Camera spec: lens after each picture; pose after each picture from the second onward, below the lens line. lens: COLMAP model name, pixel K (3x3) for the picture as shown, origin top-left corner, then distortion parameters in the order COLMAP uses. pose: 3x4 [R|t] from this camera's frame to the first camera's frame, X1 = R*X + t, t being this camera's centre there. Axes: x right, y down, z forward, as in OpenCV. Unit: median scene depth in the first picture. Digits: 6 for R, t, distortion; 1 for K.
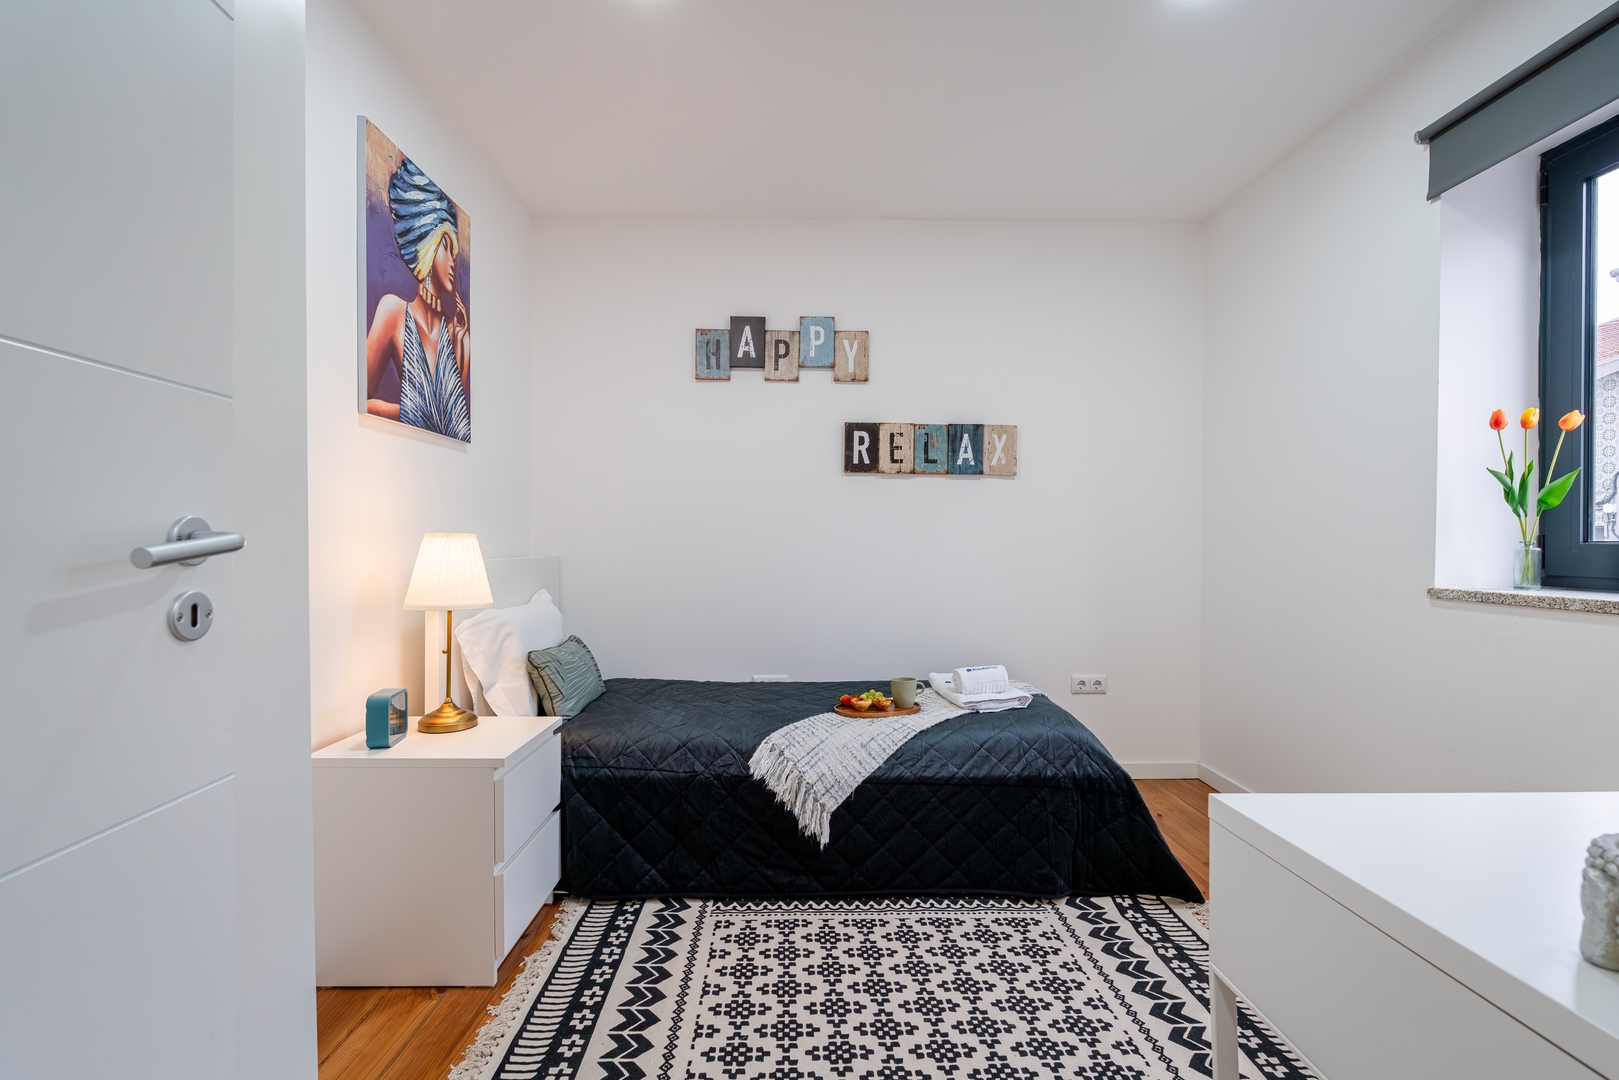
lens RADIAL K [[726.5, 0, 808.1], [0, 726.5, 556.0], [0, 0, 1]] dist [-0.008606, 0.001120]
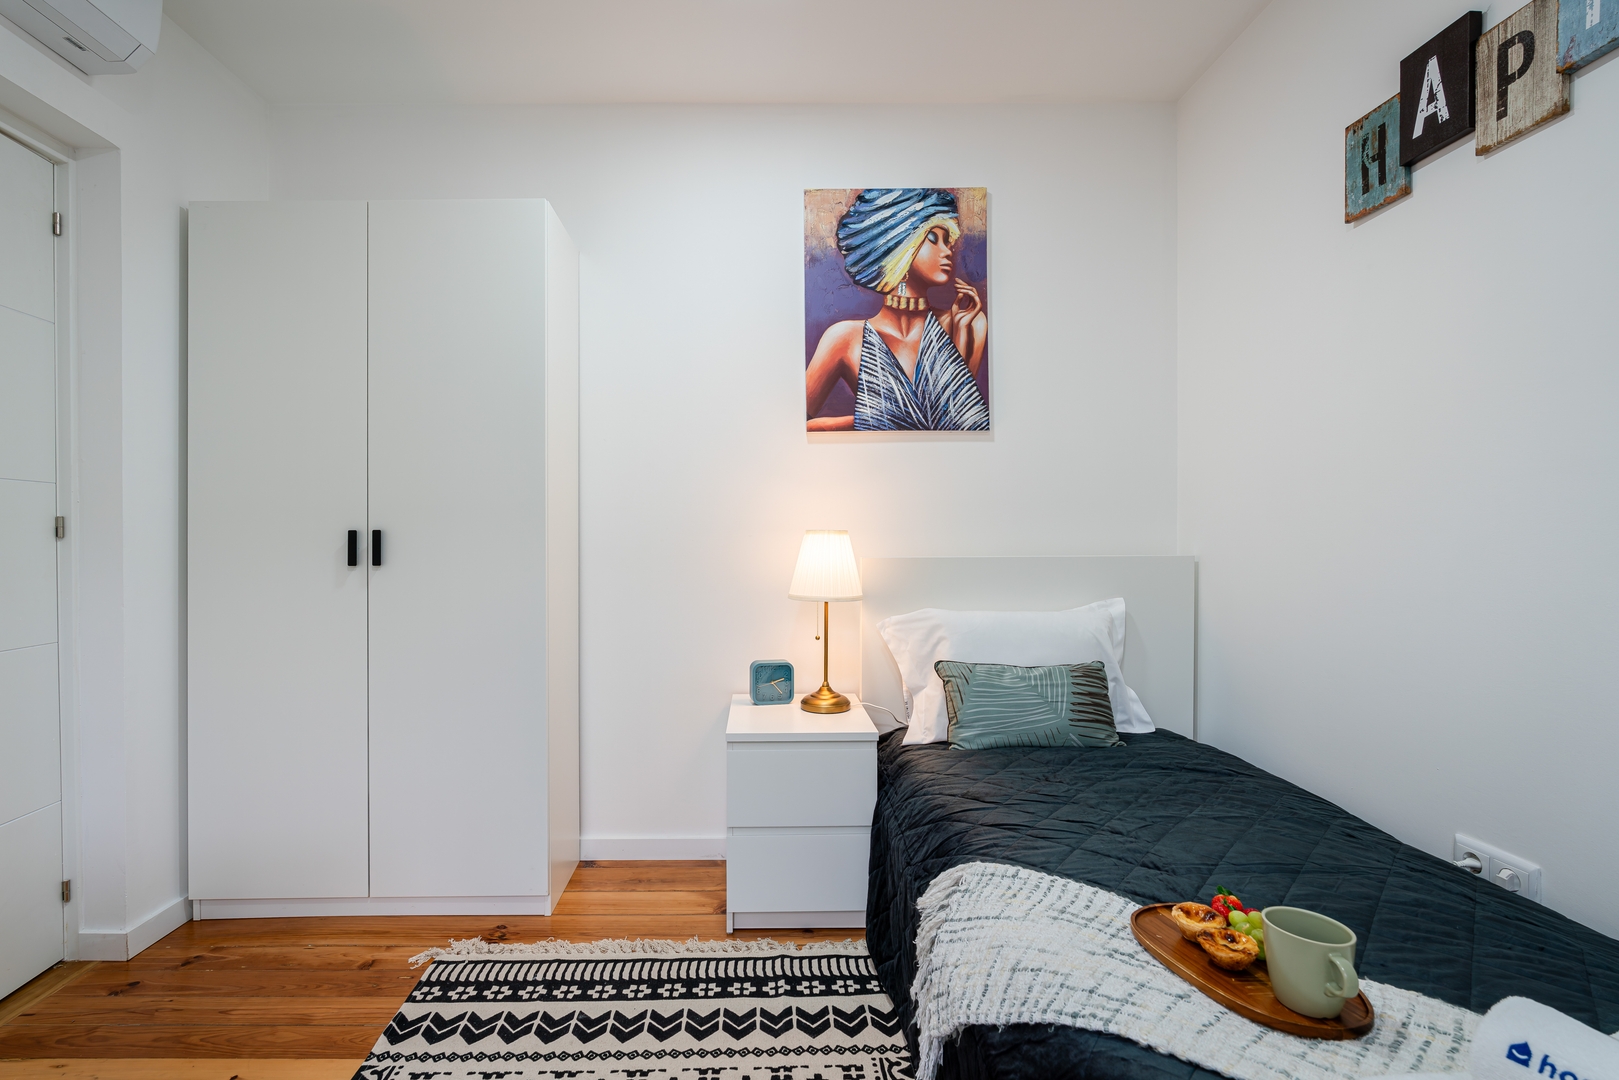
lens RADIAL K [[726.5, 0, 756.4], [0, 726.5, 550.8], [0, 0, 1]] dist [-0.008606, 0.001120]
pose [[-0.022612, 0.011261, -0.999681, 0.531549], [-0.014655, 0.999825, 0.011594, -0.009842], [0.999637, 0.014913, -0.022443, 0.824544]]
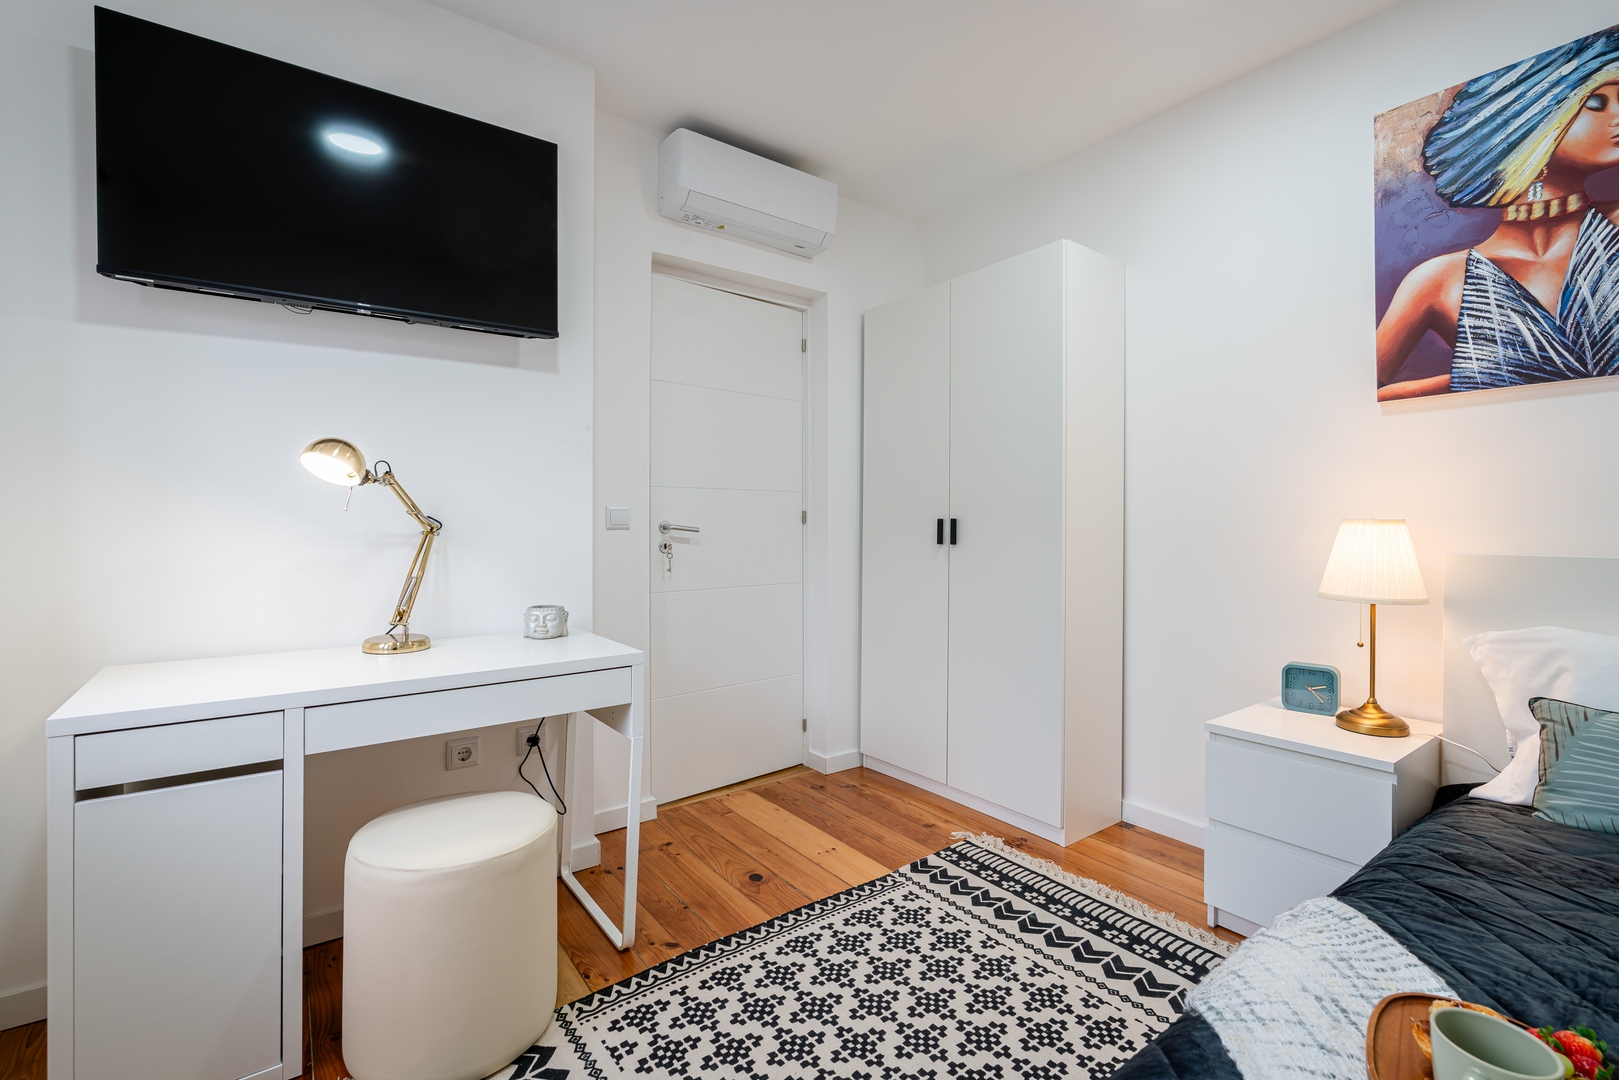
lens RADIAL K [[726.5, 0, 800.8], [0, 726.5, 524.3], [0, 0, 1]] dist [-0.008606, 0.001120]
pose [[-0.824376, 0.003627, -0.566030, 0.556391], [-0.010777, 0.999698, 0.022102, -0.033125], [0.565939, 0.024320, -0.824088, 1.204788]]
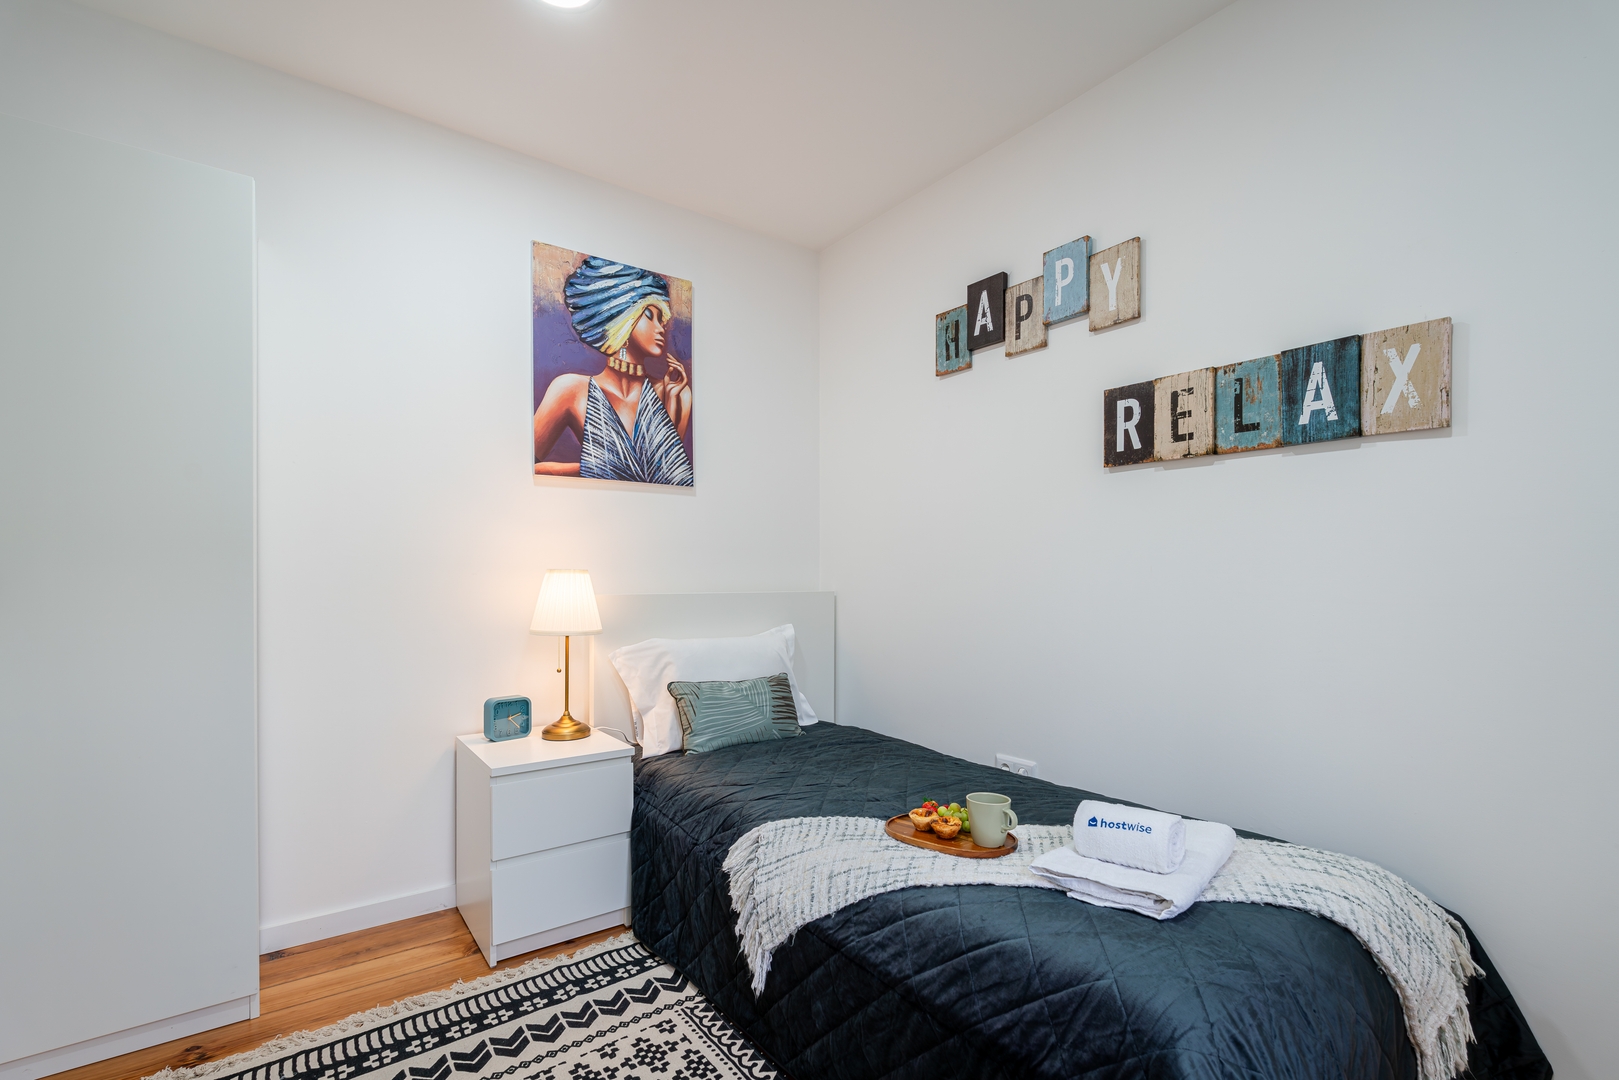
lens RADIAL K [[726.5, 0, 800.4], [0, 726.5, 584.3], [0, 0, 1]] dist [-0.008606, 0.001120]
pose [[0.571517, 0.004939, -0.820576, 0.600569], [-0.013770, 0.999899, -0.003572, -0.007154], [0.820475, 0.013341, 0.571527, 0.576253]]
